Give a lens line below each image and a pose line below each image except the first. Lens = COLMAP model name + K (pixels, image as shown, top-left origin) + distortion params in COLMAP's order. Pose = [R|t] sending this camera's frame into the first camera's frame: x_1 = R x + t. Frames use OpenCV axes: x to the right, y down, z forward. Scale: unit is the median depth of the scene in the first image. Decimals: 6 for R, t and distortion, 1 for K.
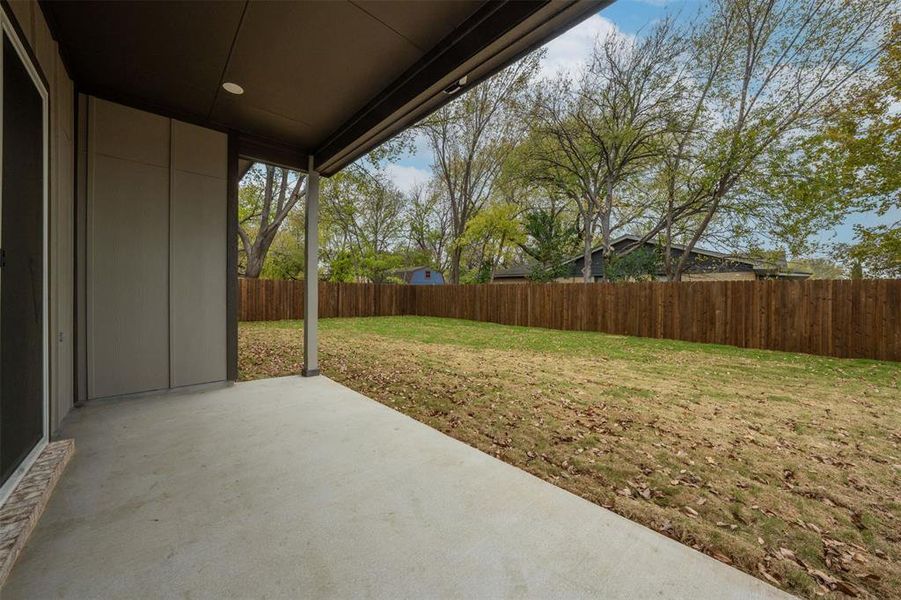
lens RADIAL K [[313.0, 0, 453.1], [0, 313.0, 295.8], [0, 0, 1]] dist [-0.001874, -0.000073]
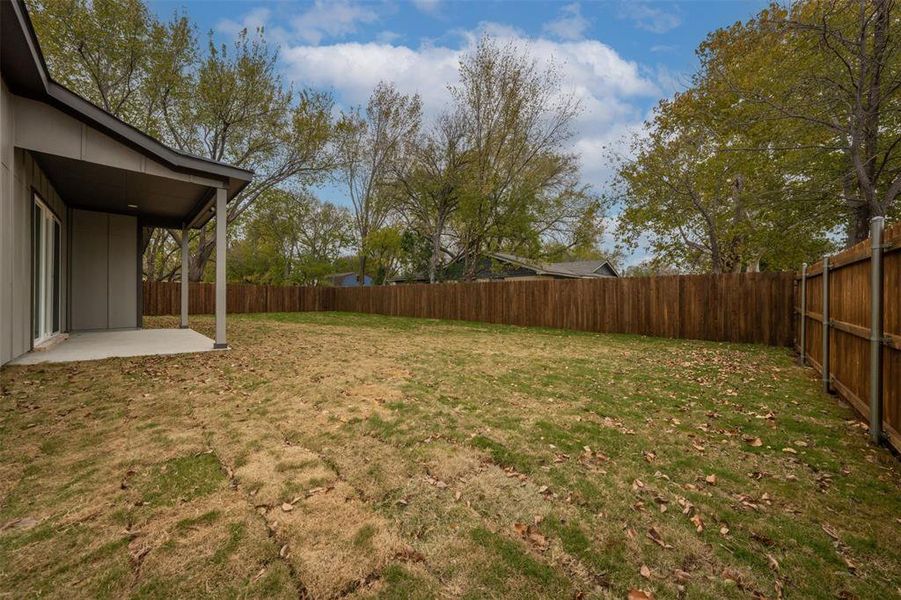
lens RADIAL K [[313.0, 0, 455.2], [0, 313.0, 296.4], [0, 0, 1]] dist [-0.001874, -0.000073]
pose [[0.998893, -0.005279, 0.046745, 0.439309], [0.005783, 0.999926, -0.010657, 0.027987], [-0.046686, 0.010916, 0.998850, -0.404607]]
